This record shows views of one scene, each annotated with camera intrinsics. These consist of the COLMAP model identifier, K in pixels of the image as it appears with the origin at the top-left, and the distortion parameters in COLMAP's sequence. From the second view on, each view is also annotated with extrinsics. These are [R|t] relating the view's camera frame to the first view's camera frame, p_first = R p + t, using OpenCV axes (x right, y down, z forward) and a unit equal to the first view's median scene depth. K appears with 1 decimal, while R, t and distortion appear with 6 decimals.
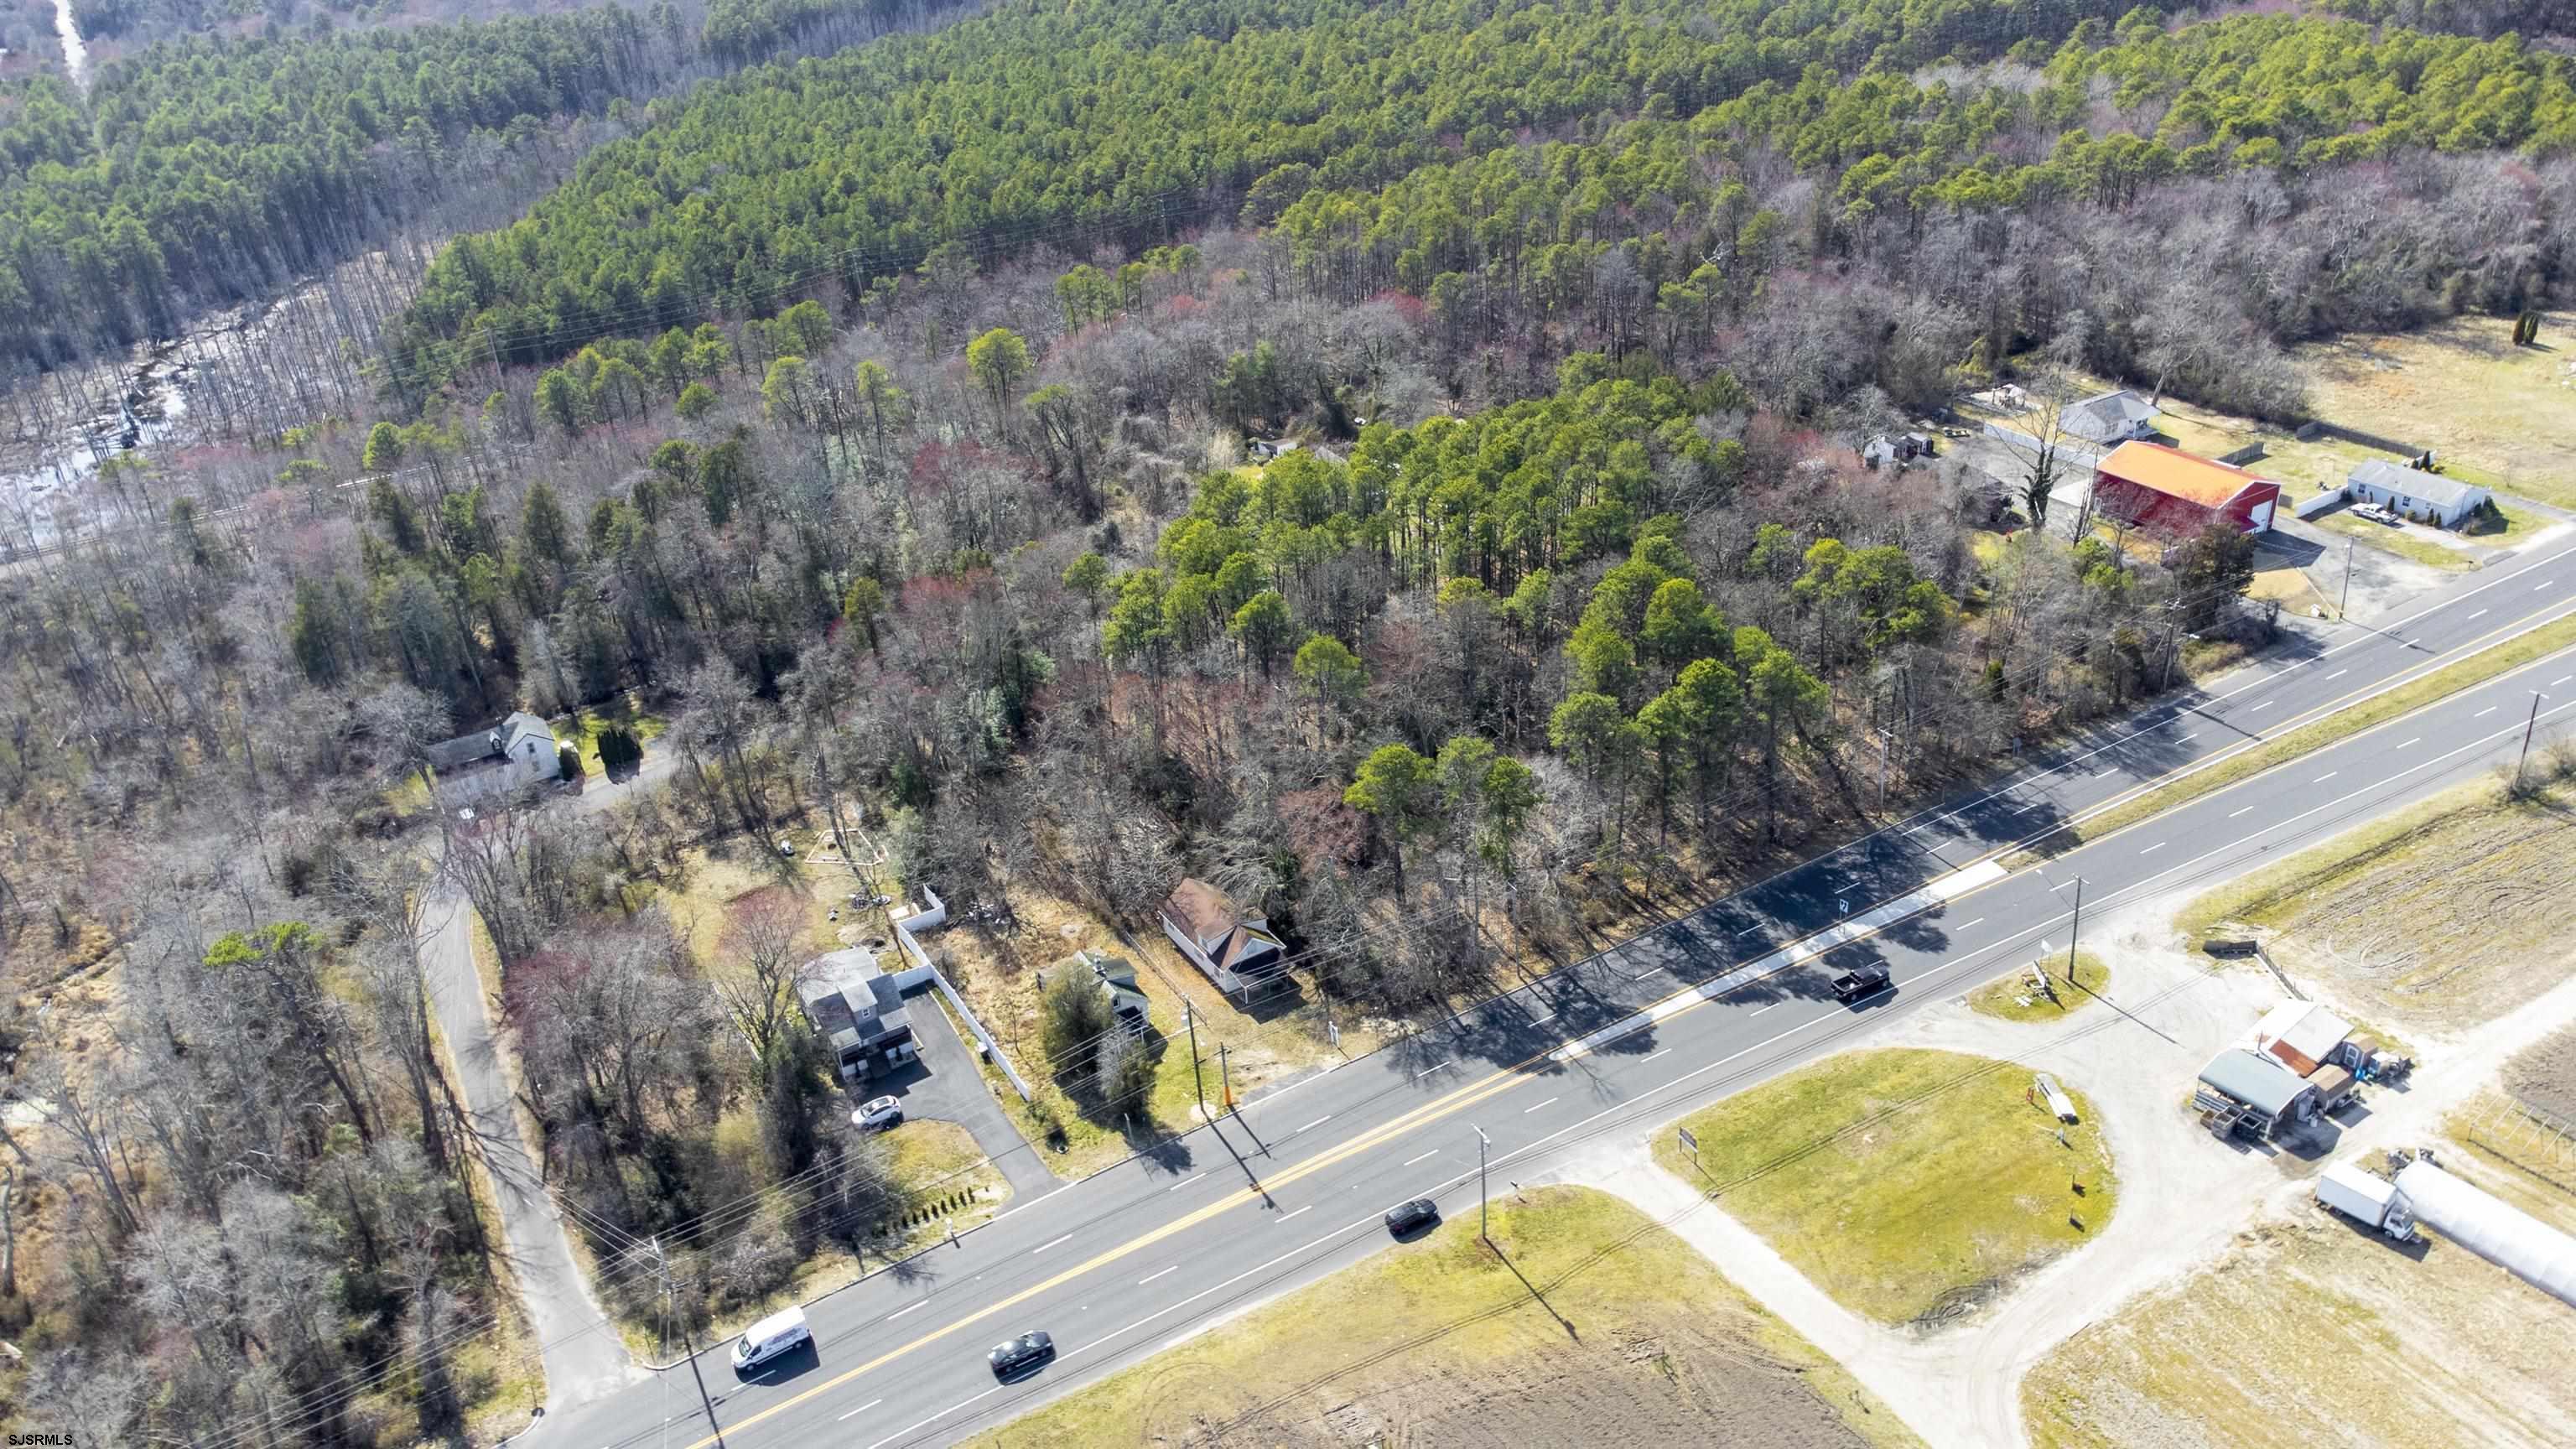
lens RADIAL K [[1901.1, 0, 1269.9], [0, 1901.1, 747.3], [0, 0, 1]] dist [0.030486, 0.048959]
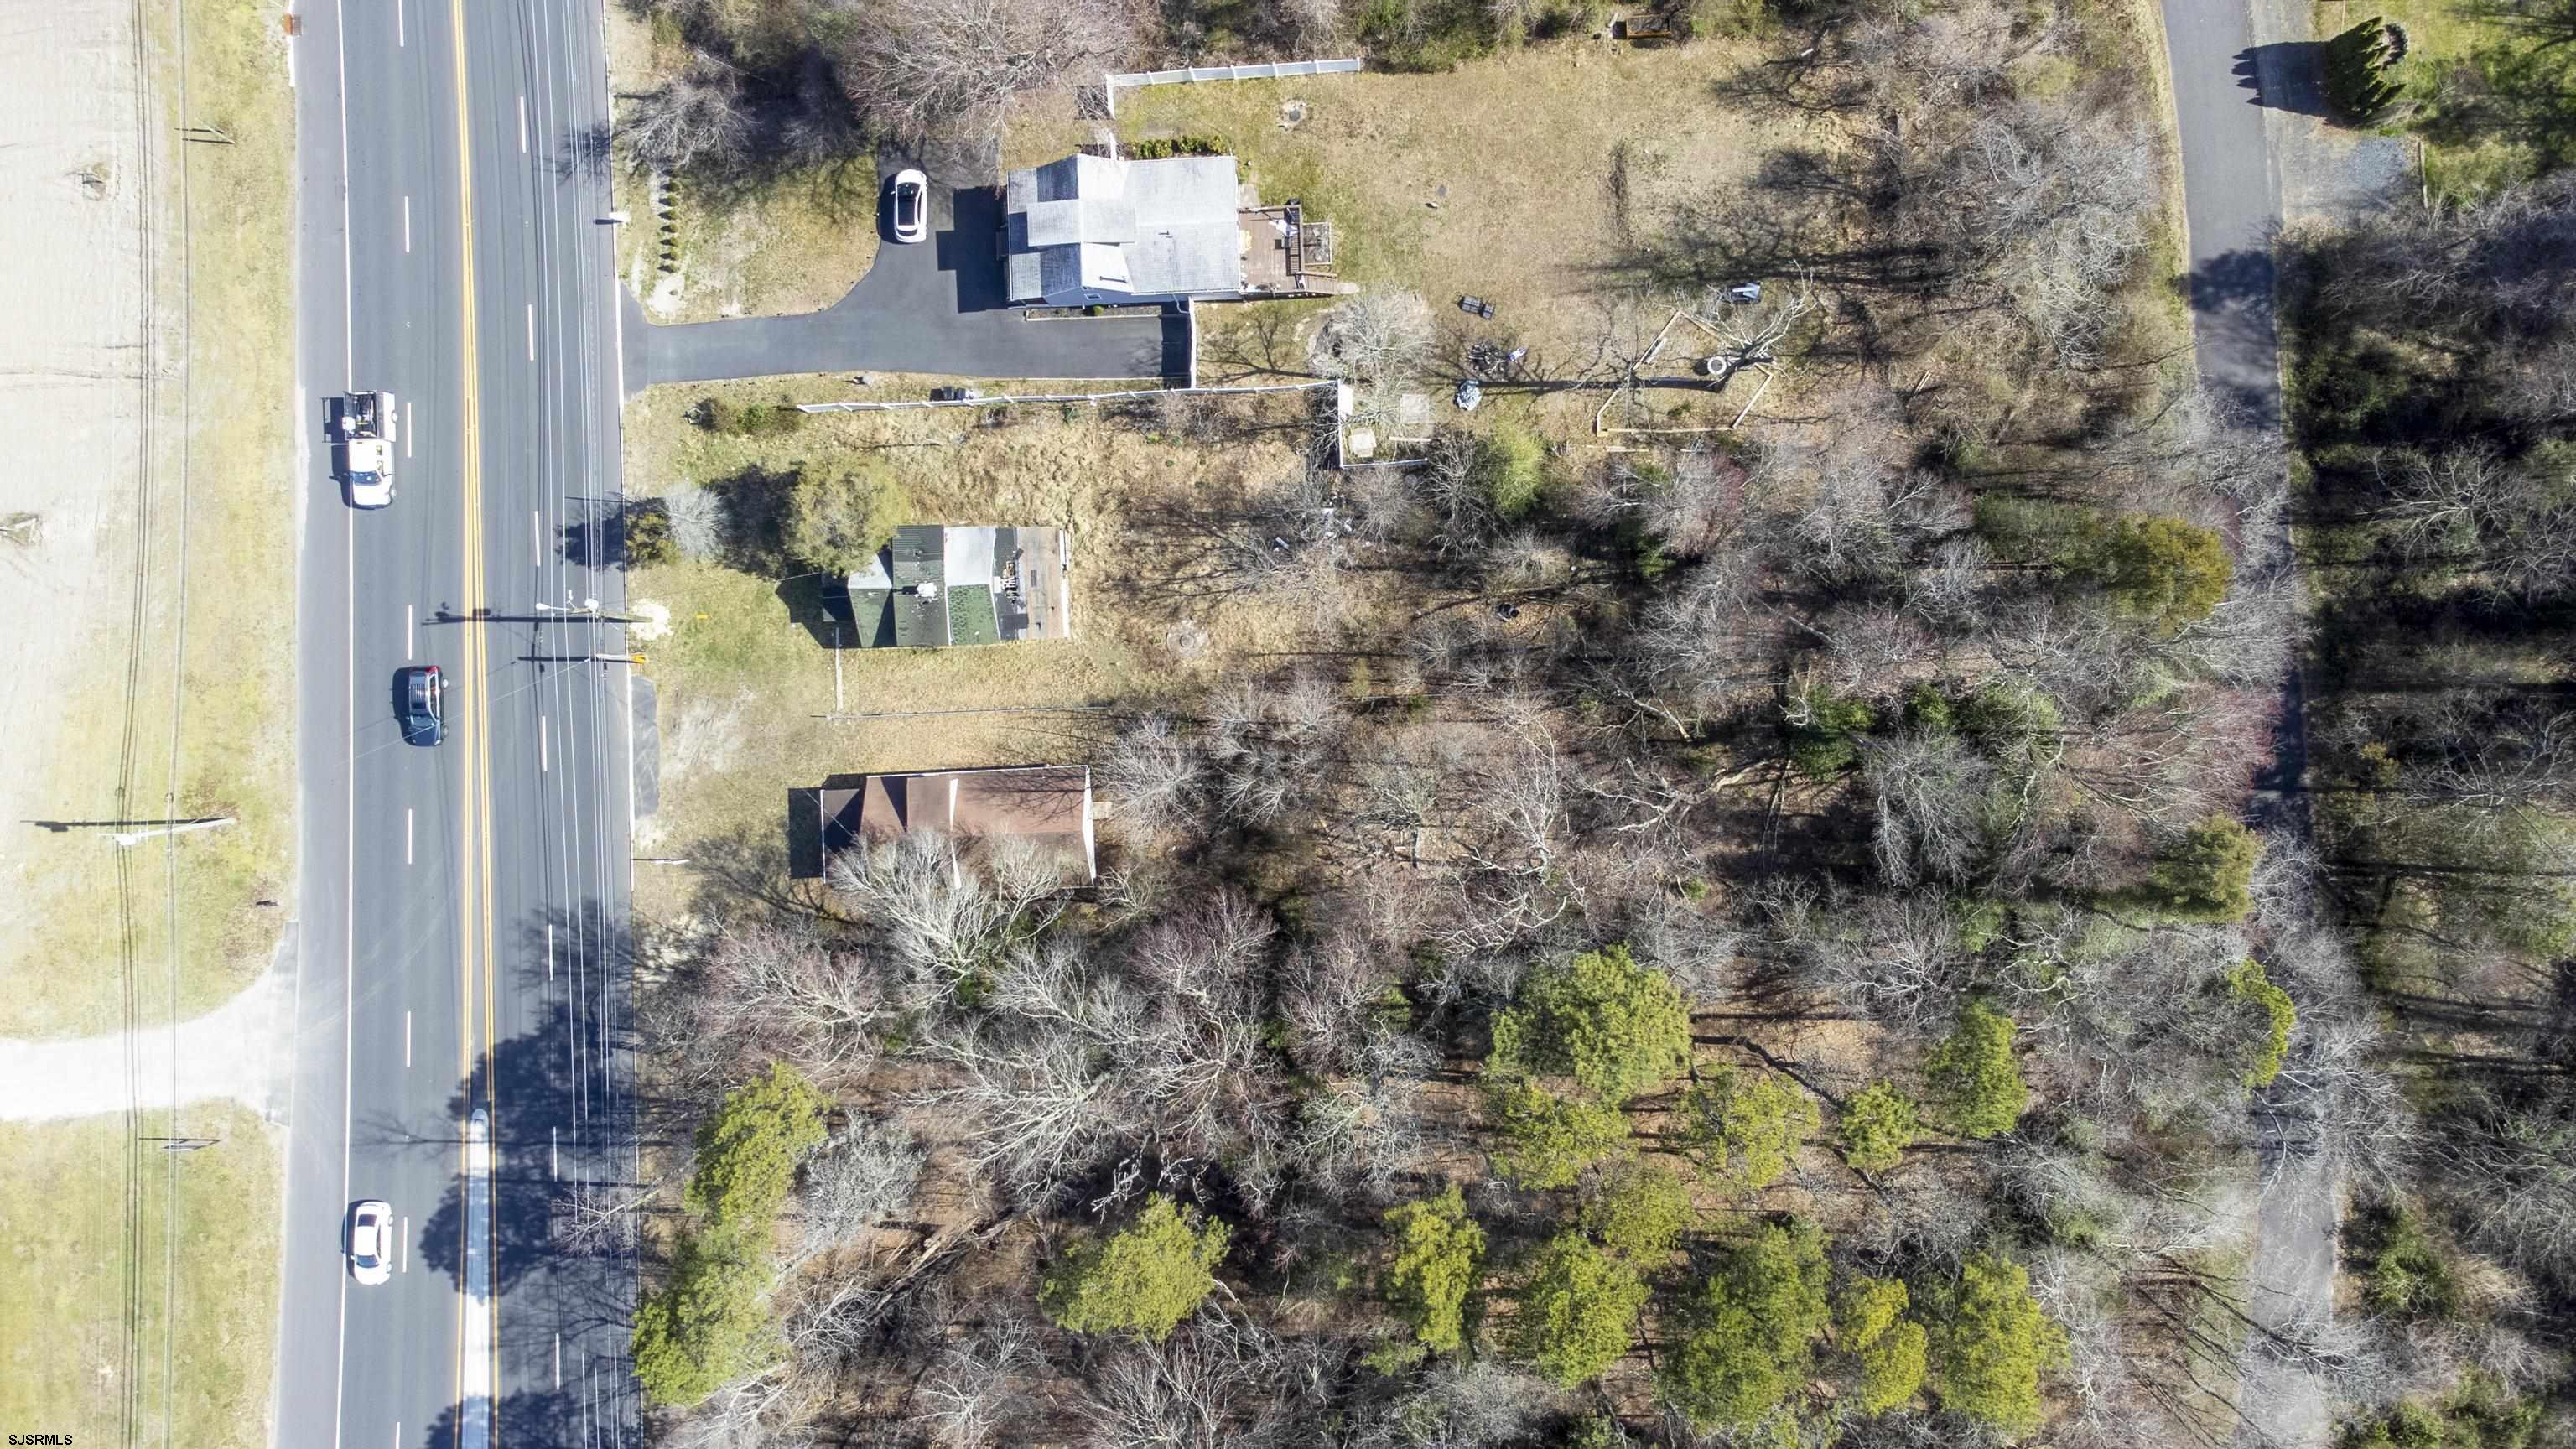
lens RADIAL K [[1901.1, 0, 1314.9], [0, 1901.1, 724.6], [0, 0, 1]] dist [0.030486, 0.048959]
pose [[-0.472000, 0.876123, 0.098101, -0.165055], [-0.345690, -0.286295, 0.893607, -0.466105], [0.810996, 0.387870, 0.437998, 0.816726]]
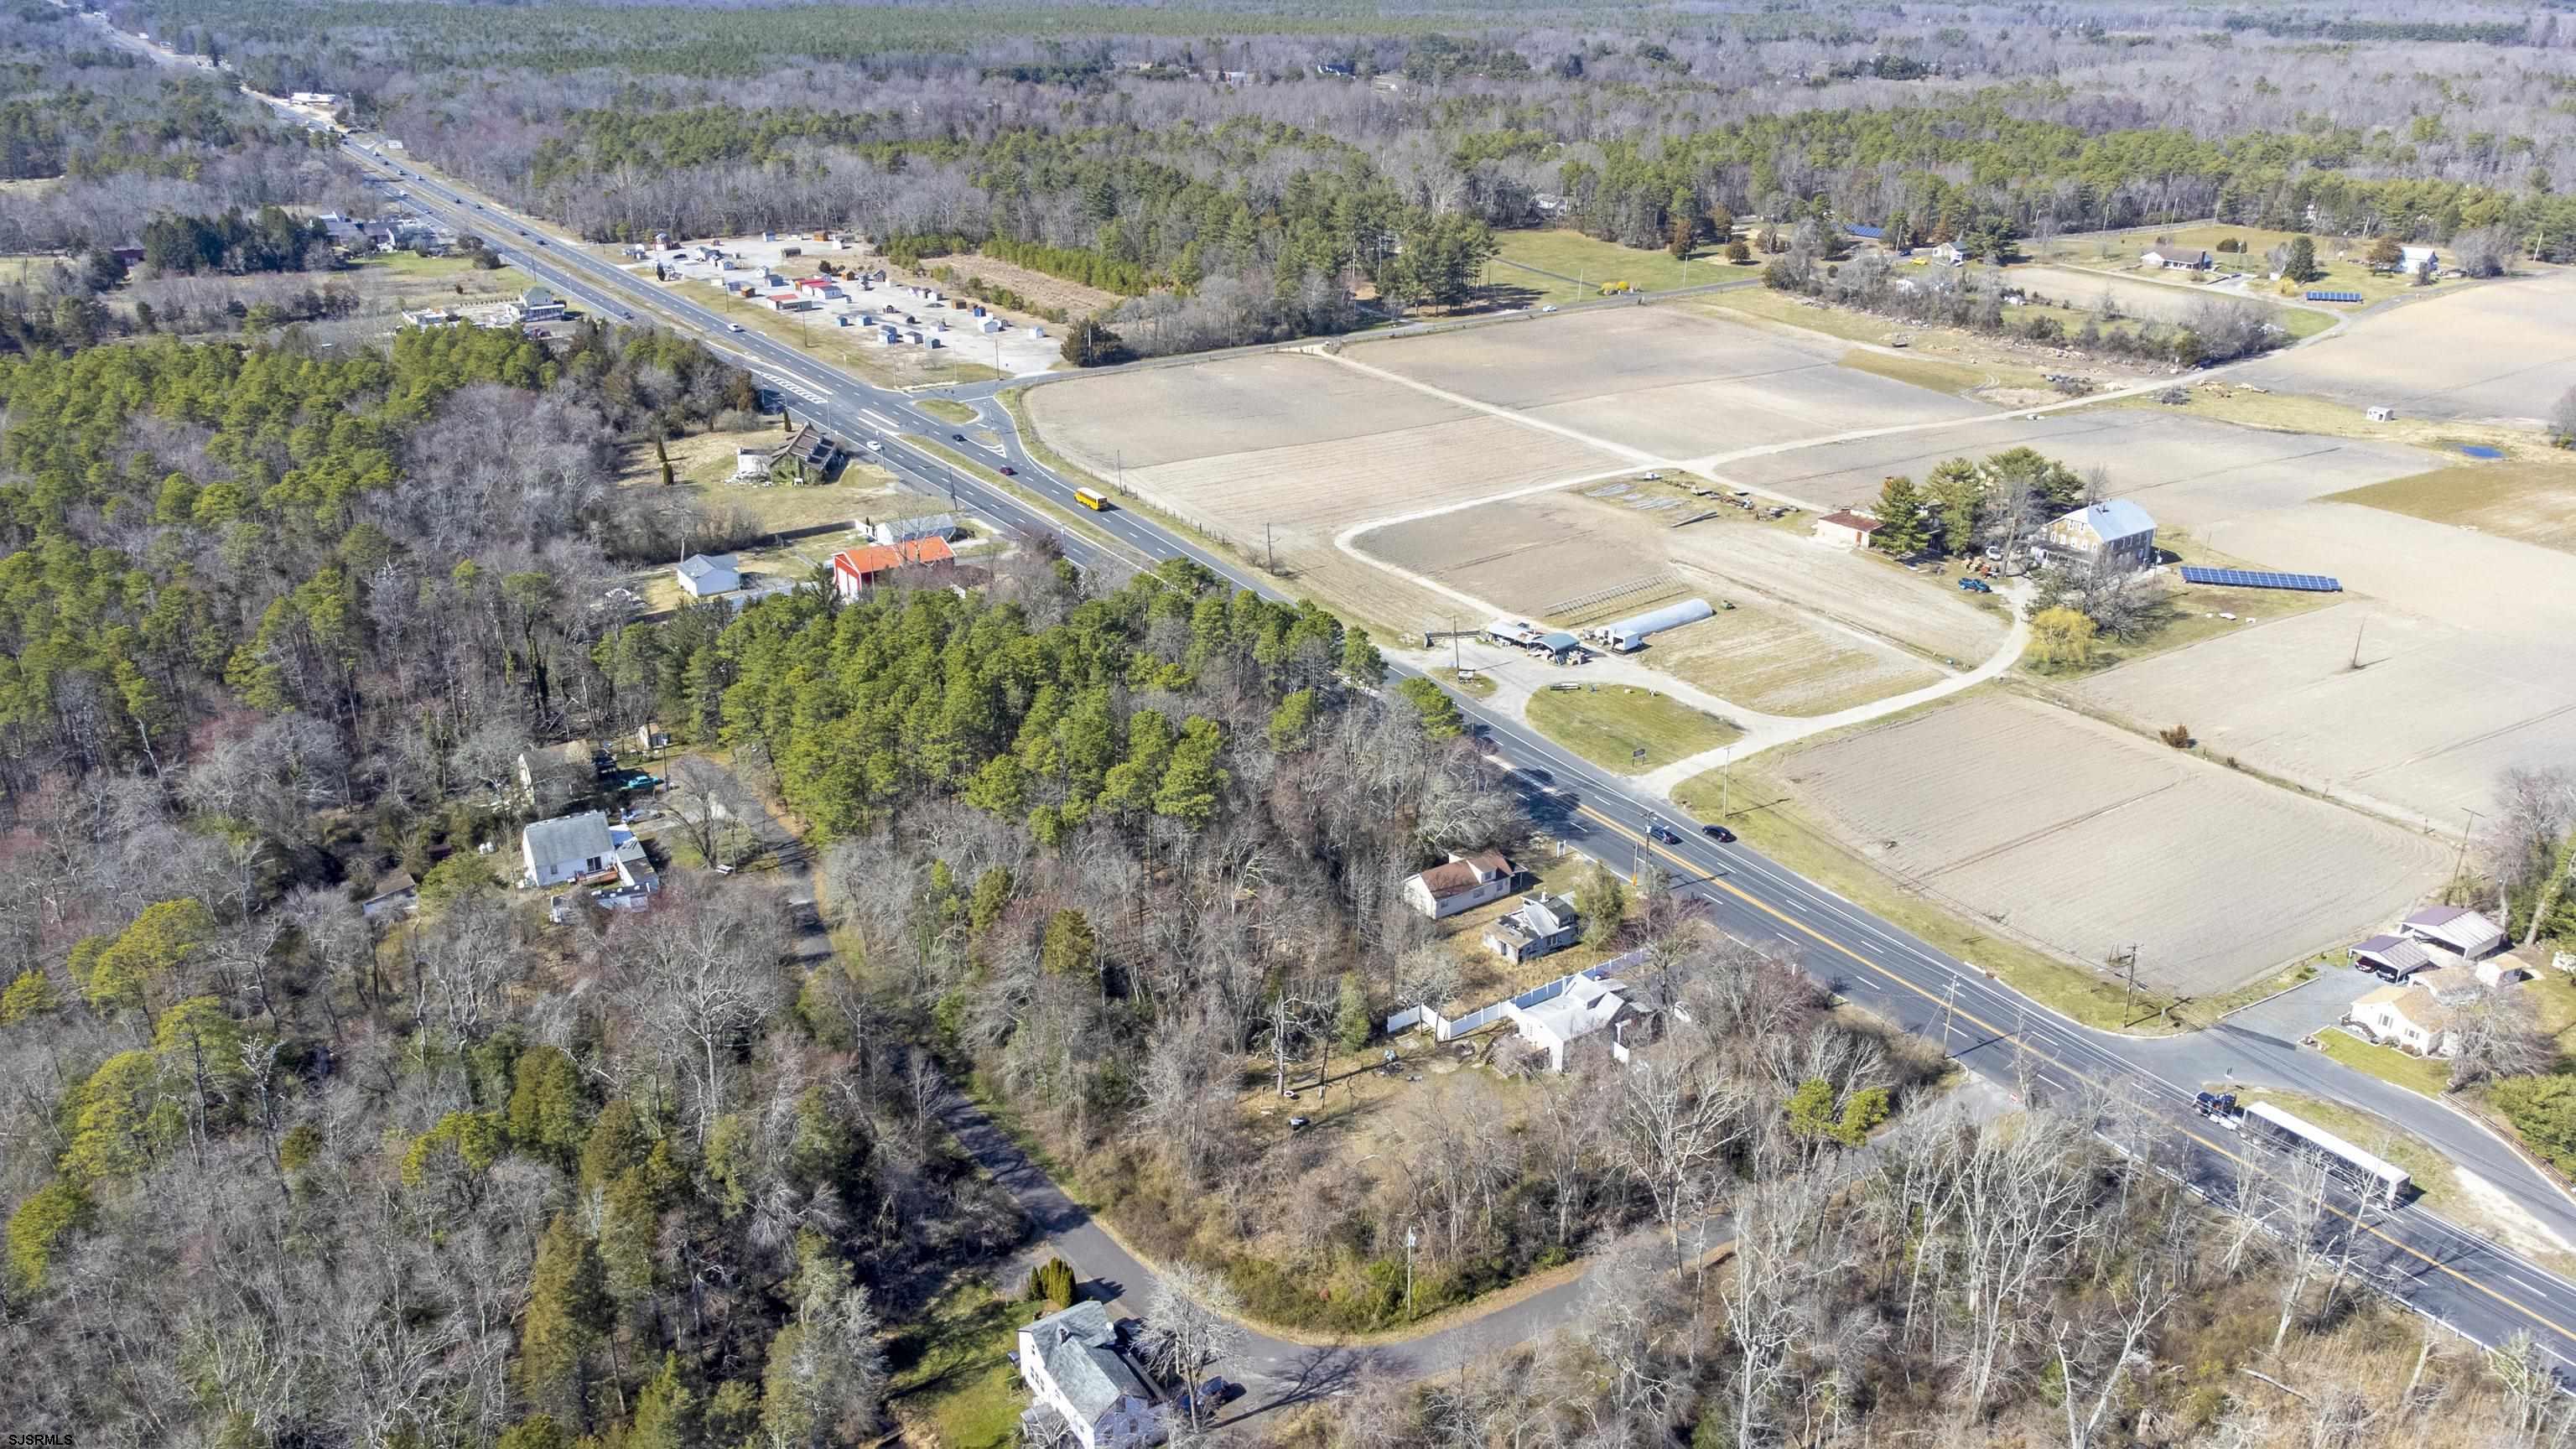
lens RADIAL K [[1901.1, 0, 1295.3], [0, 1901.1, 704.0], [0, 0, 1]] dist [0.030486, 0.048959]
pose [[-0.063428, -0.317135, 0.946257, -1.229178], [0.493968, 0.813898, 0.305886, -0.462752], [-0.867164, 0.486822, 0.105031, 0.907491]]
